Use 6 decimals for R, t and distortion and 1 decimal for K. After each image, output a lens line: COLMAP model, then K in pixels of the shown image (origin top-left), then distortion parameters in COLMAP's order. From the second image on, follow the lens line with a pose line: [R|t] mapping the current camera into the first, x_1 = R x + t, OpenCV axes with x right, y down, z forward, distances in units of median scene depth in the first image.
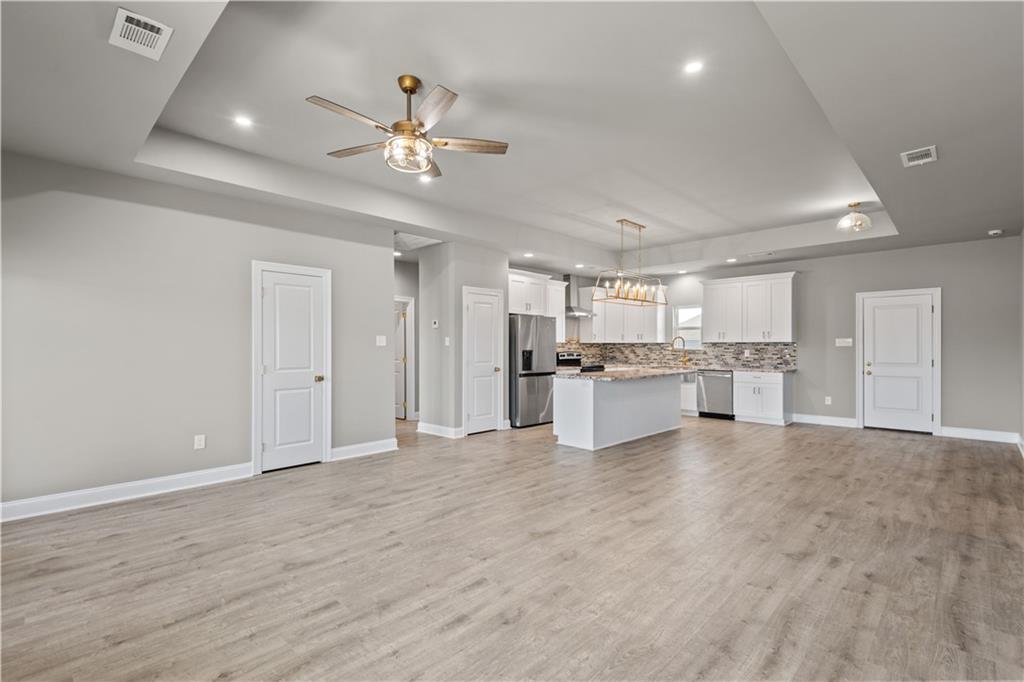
lens RADIAL K [[468.5, 0, 511.7], [0, 468.5, 354.3], [0, 0, 1]] dist [0.044154, -0.028766]
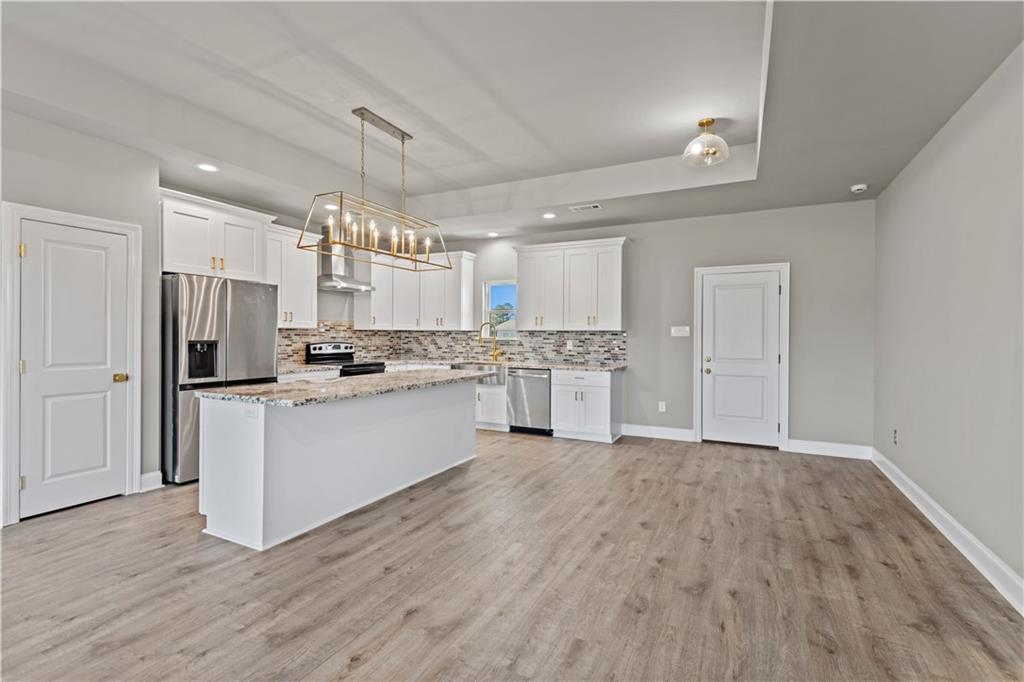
lens RADIAL K [[468.5, 0, 511.7], [0, 468.5, 354.3], [0, 0, 1]] dist [0.044154, -0.028766]
pose [[0.953390, -0.006458, 0.301672, 0.193867], [-0.000862, 0.999709, 0.024127, -0.005744], [-0.301740, -0.023263, 0.953107, 0.330887]]
